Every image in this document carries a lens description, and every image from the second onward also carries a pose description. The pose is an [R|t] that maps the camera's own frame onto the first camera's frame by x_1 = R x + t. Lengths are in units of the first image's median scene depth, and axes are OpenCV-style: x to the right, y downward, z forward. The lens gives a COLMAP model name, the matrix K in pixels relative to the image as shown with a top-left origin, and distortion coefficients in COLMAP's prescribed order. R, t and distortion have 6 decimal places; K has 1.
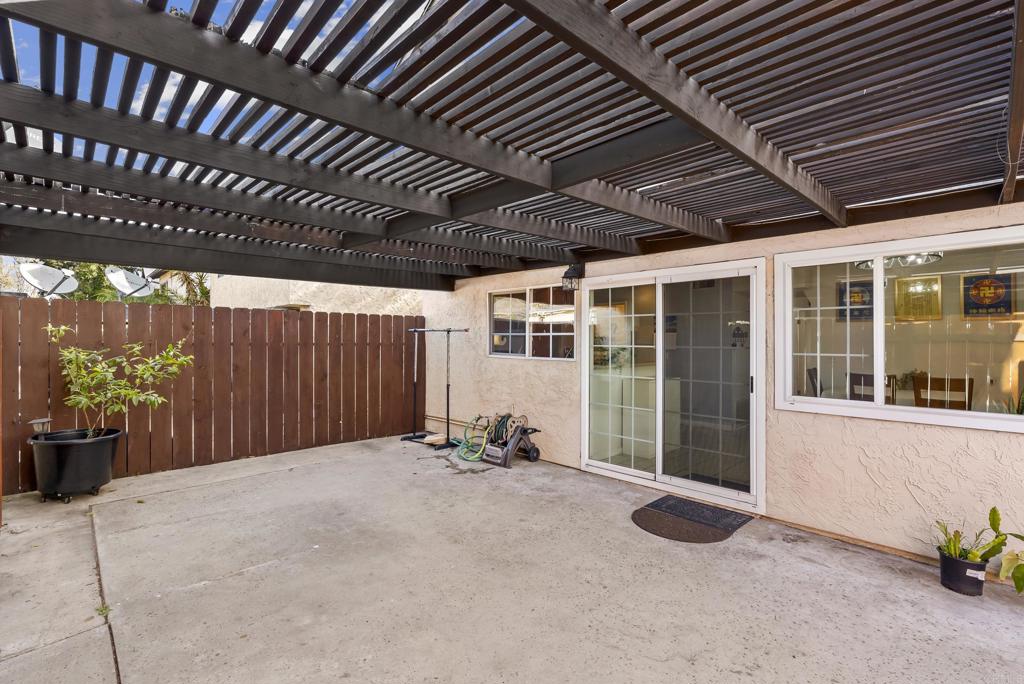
lens RADIAL K [[461.8, 0, 511.4], [0, 461.8, 337.6], [0, 0, 1]] dist [-0.002551, -0.000566]
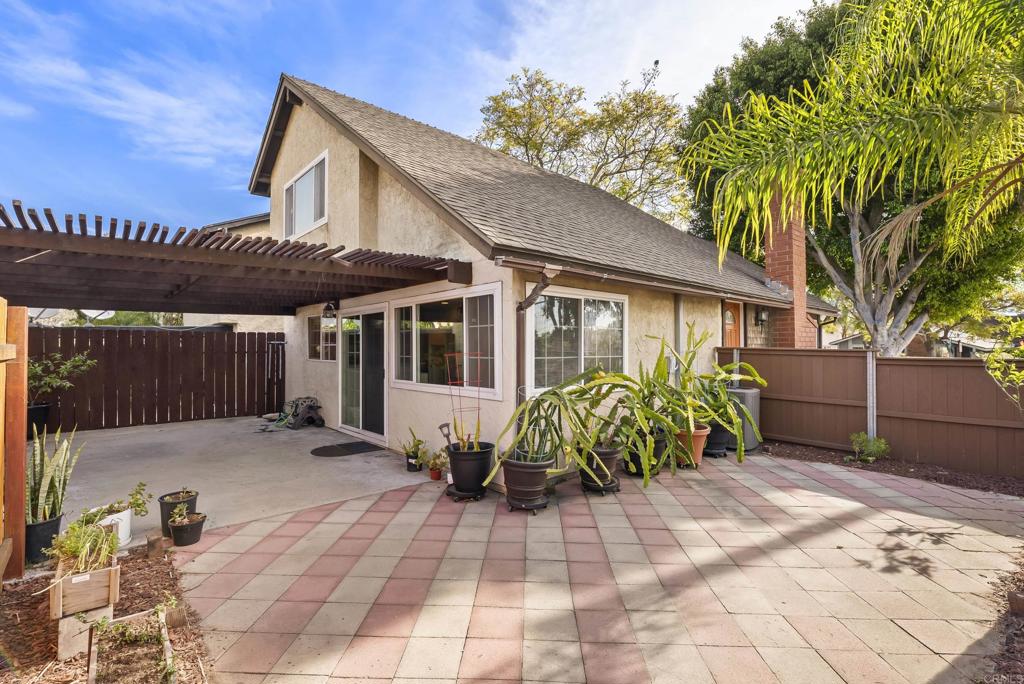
lens RADIAL K [[461.8, 0, 511.8], [0, 461.8, 341.1], [0, 0, 1]] dist [-0.002551, -0.000566]
pose [[0.999021, -0.008778, -0.043351, 1.023984], [0.008276, 0.999897, -0.011754, 0.002347], [0.043450, 0.011383, 0.998991, -0.700041]]
